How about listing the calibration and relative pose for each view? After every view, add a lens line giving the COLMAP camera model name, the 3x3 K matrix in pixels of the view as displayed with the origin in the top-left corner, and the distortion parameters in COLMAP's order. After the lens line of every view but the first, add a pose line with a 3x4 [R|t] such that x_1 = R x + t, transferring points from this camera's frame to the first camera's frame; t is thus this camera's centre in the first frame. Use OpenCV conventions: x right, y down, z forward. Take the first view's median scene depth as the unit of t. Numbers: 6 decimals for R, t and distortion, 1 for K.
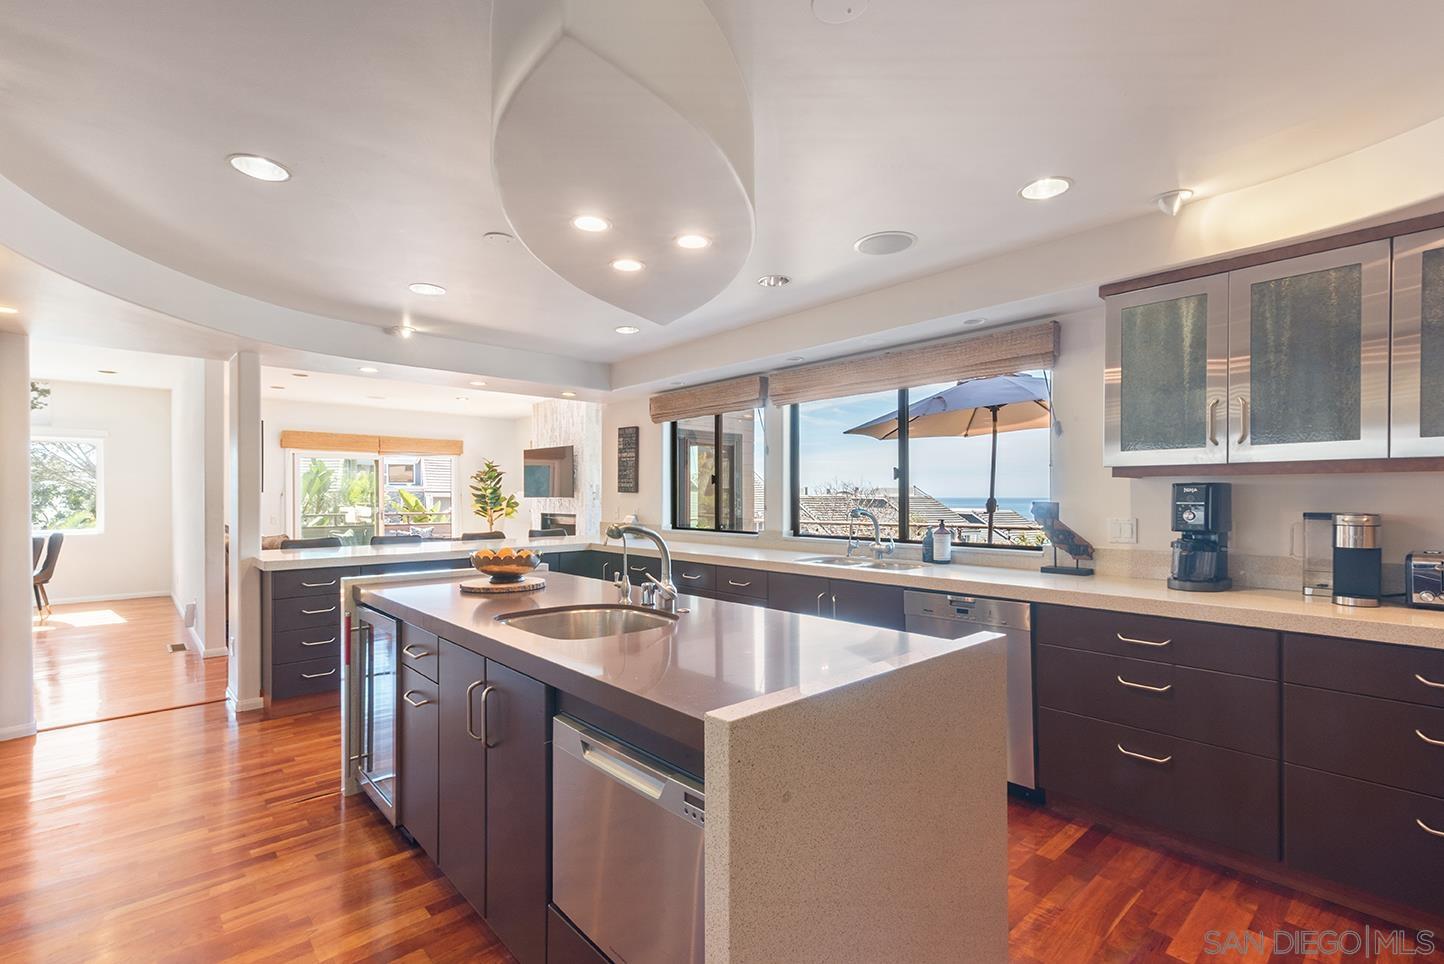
lens RADIAL K [[655.9, 0, 725.2], [0, 655.9, 483.3], [0, 0, 1]] dist [0.012163, -0.000274]
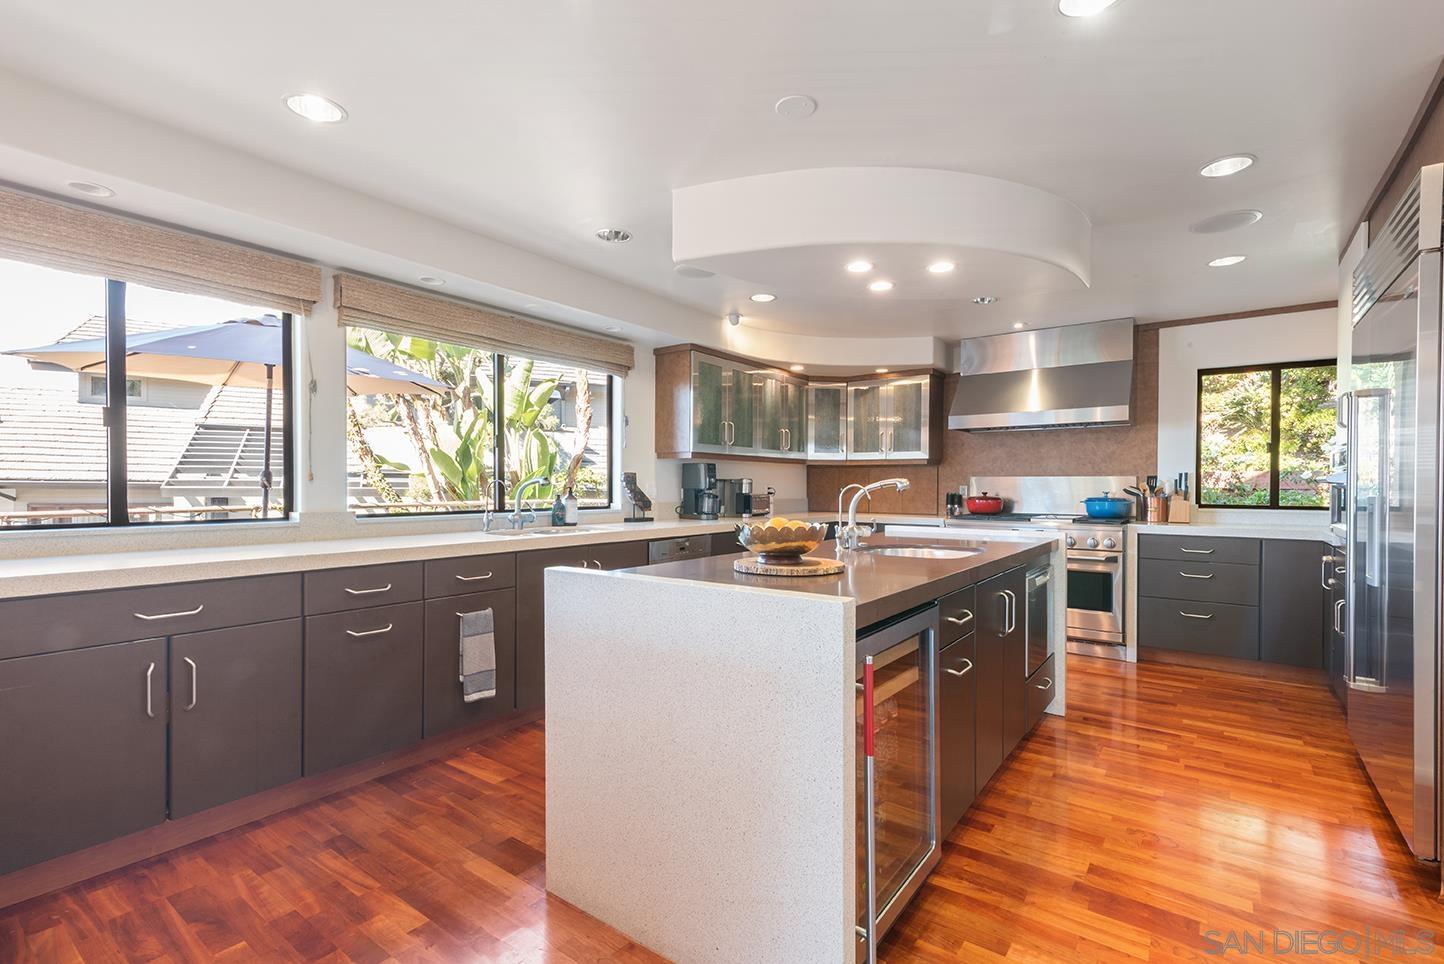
lens RADIAL K [[674.6, 0, 730.3], [0, 674.6, 476.8], [0, 0, 1]] dist [0.011055, -0.000500]
pose [[-0.211795, 0.017669, 0.977154, -0.644365], [-0.022046, 0.999496, -0.022852, 0.043885], [-0.977065, -0.026383, -0.211299, 0.736752]]
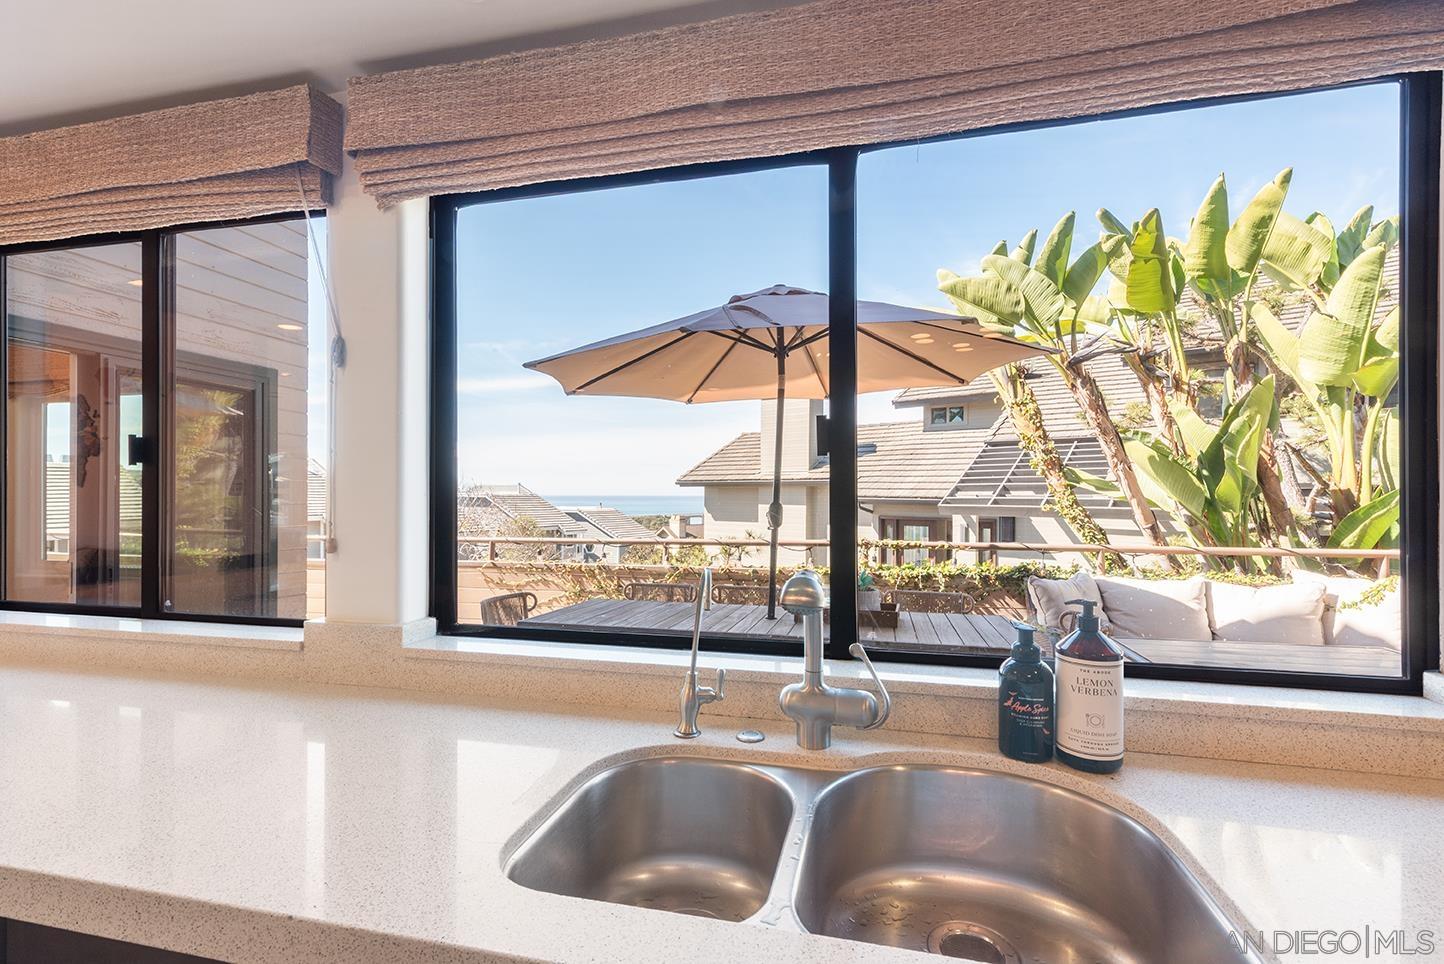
lens RADIAL K [[655.9, 0, 725.2], [0, 655.9, 483.3], [0, 0, 1]] dist [0.012163, -0.000274]
pose [[0.826853, 0.013151, 0.562264, 0.041608], [-0.015196, 0.999884, -0.001040, 0.007722], [-0.562212, -0.007685, 0.826957, 0.649690]]
